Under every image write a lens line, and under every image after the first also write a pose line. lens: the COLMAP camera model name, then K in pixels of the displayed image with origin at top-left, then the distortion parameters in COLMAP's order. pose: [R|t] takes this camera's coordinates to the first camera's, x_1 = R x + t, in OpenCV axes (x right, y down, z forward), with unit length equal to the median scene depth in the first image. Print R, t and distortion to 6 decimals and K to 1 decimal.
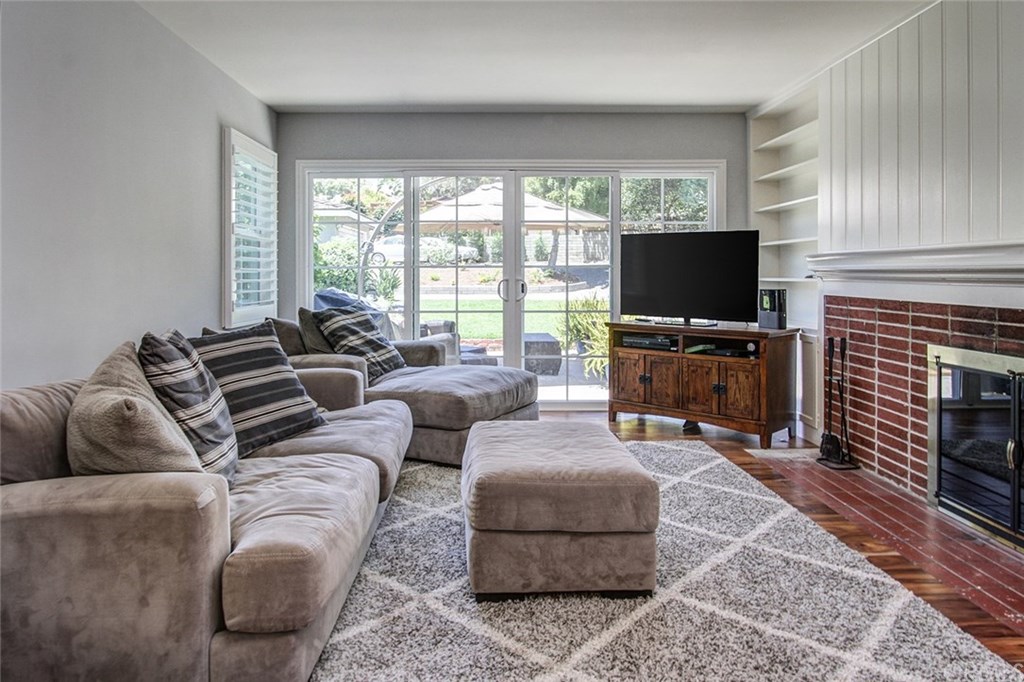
lens RADIAL K [[663.6, 0, 504.2], [0, 663.6, 286.5], [0, 0, 1]] dist [-0.013676, 0.000394]
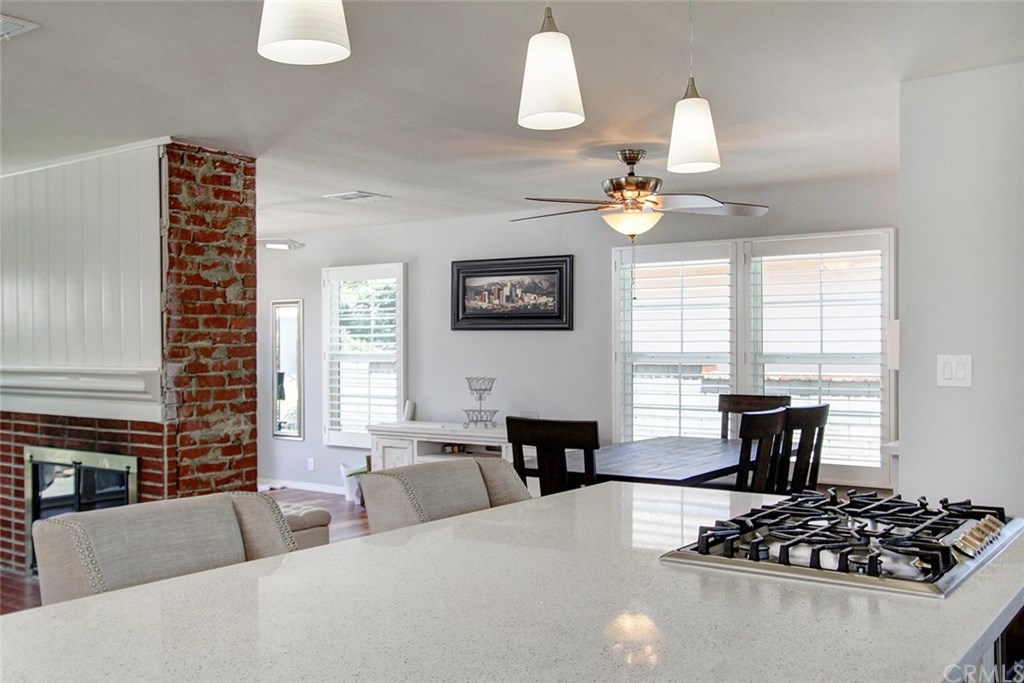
lens RADIAL K [[1041.2, 0, 509.6], [0, 1041.2, 347.9], [0, 0, 1]] dist [-0.004292, 0.000000]
pose [[0.600724, -0.002220, 0.799453, -0.325544], [0.012908, 0.999893, -0.006924, -0.062919], [-0.799352, 0.014479, 0.600688, -0.794103]]
